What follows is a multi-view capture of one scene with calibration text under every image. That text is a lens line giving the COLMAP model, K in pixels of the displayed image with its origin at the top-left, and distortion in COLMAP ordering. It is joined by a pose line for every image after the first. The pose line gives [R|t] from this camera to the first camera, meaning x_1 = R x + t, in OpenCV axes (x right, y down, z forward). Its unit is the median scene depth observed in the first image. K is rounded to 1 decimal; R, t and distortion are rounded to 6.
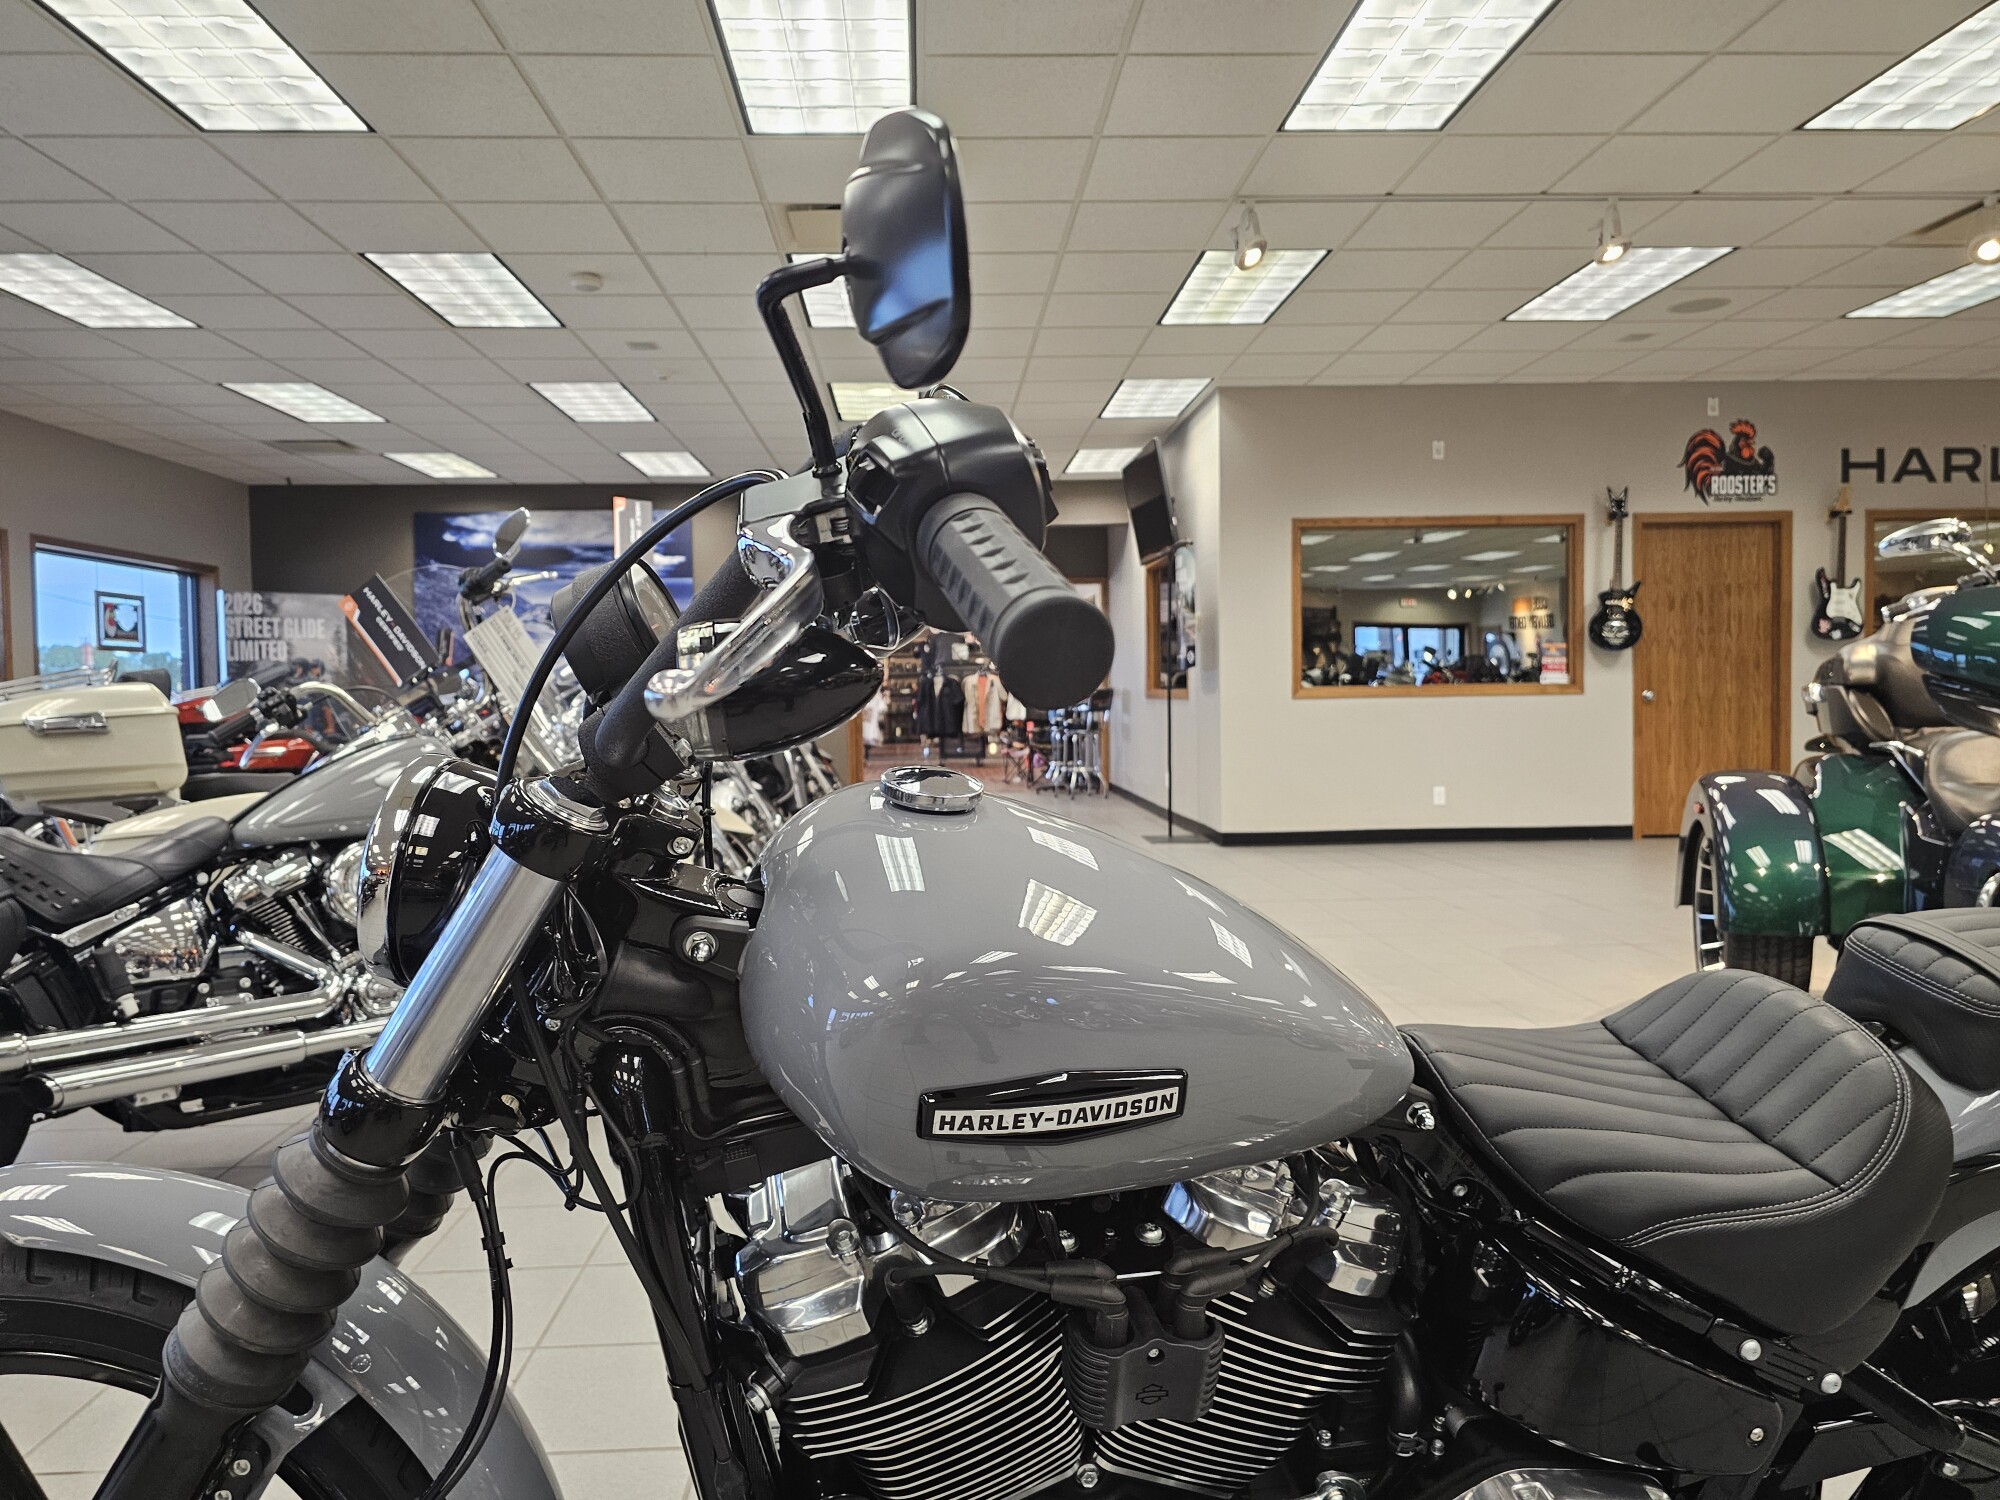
lens RADIAL K [[1352.4, 0, 996.5], [0, 1352.4, 733.4], [0, 0, 1]] dist [0.041641, -0.037641]
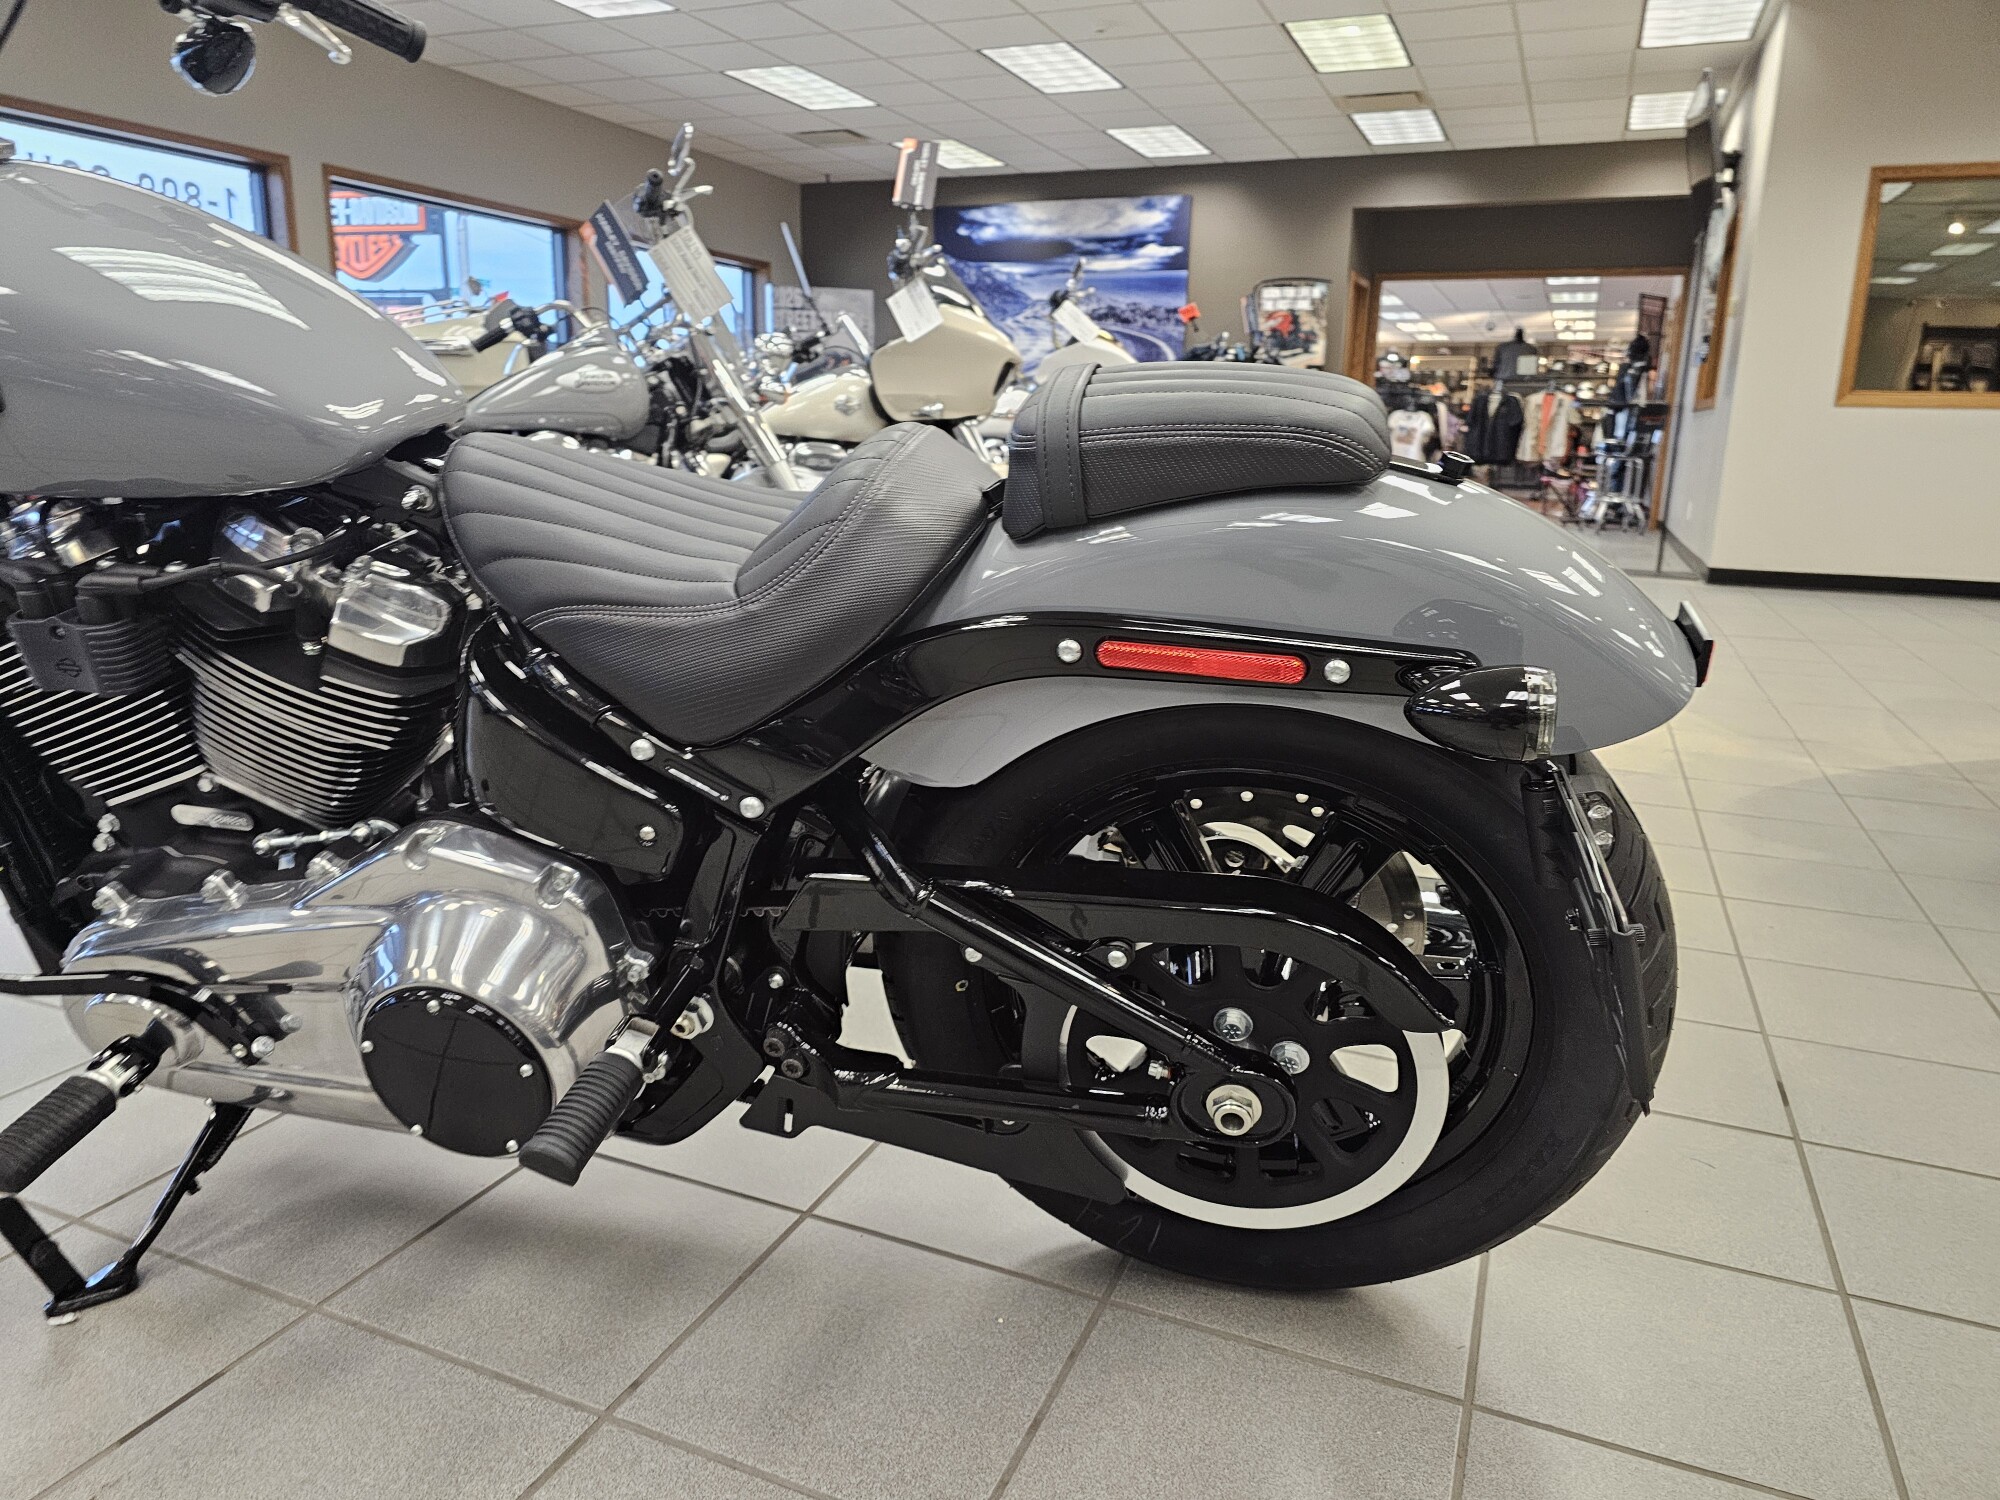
lens RADIAL K [[1372.4, 0, 1000.0], [0, 1372.4, 750.0], [0, 0, 1]] dist [0.044423, -0.048567]
pose [[0.902049, 0.134546, -0.410128, 0.141158], [-0.049861, 0.976296, 0.210616, 0.024173], [0.428744, -0.169537, 0.887376, 0.028257]]
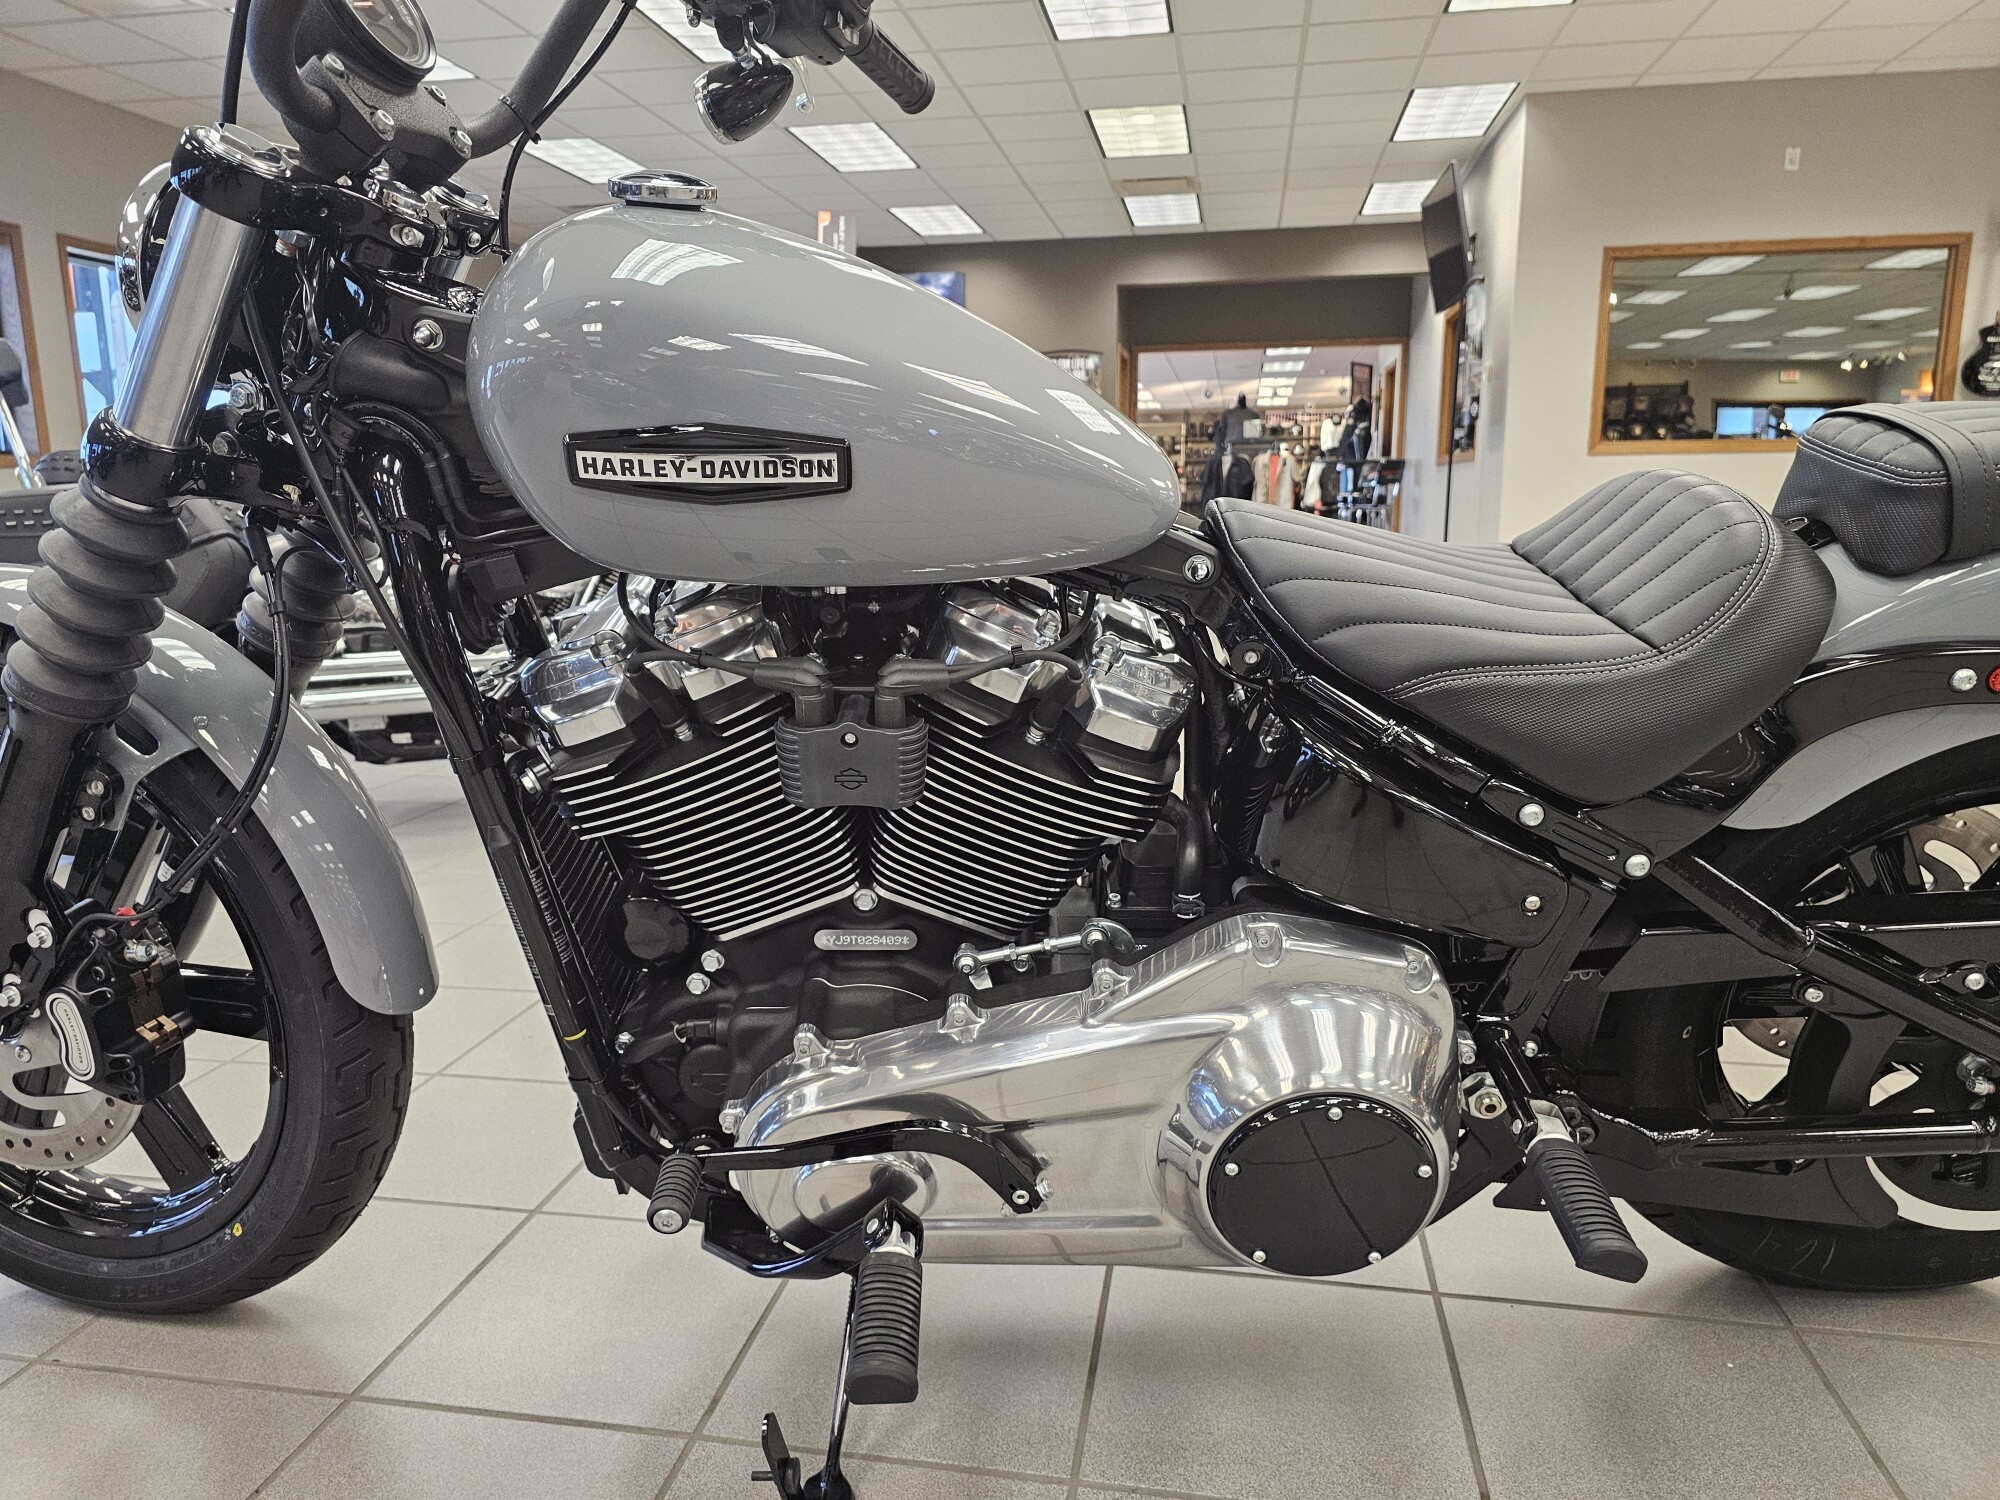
lens RADIAL K [[1357.2, 0, 1015.1], [0, 1357.2, 753.5], [0, 0, 1]] dist [0.051912, -0.054668]
pose [[0.977125, 0.045194, -0.207809, 0.042859], [-0.011514, 0.986968, 0.160507, 0.028218], [0.212355, -0.154443, 0.964911, 0.002728]]
